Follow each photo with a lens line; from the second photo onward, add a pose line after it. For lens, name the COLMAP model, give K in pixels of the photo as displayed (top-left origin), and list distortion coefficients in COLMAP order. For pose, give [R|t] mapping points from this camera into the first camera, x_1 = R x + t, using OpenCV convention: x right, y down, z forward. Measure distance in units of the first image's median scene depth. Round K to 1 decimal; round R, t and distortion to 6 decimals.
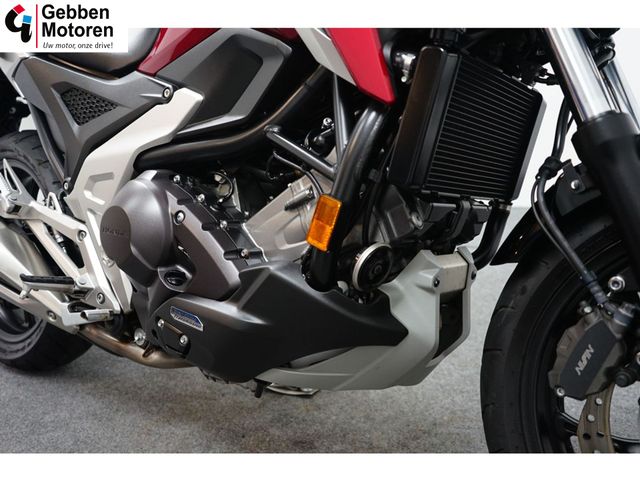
lens RADIAL K [[628.0, 0, 320.0], [0, 628.0, 240.0], [0, 0, 1]] dist [0.002977, 0.001304]
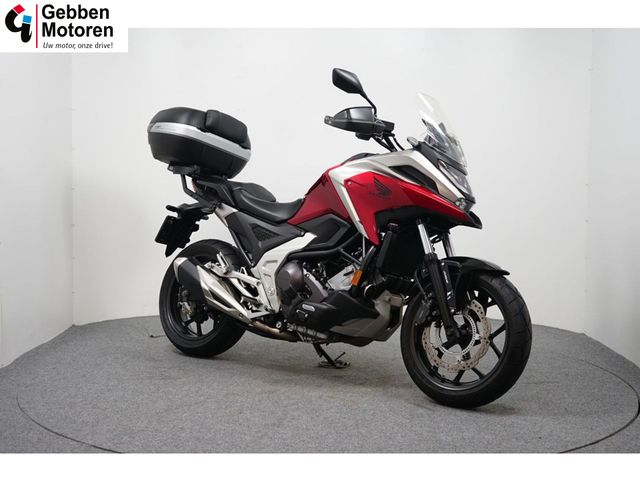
lens RADIAL K [[906.7, 0, 320.0], [0, 906.7, 240.0], [0, 0, 1]] dist [-0.036952, -0.027921]
pose [[0.996217, 0.085584, -0.015095, -0.118564], [-0.086894, 0.978172, -0.188757, 0.634003], [-0.001389, 0.189355, 0.981908, -3.414240]]
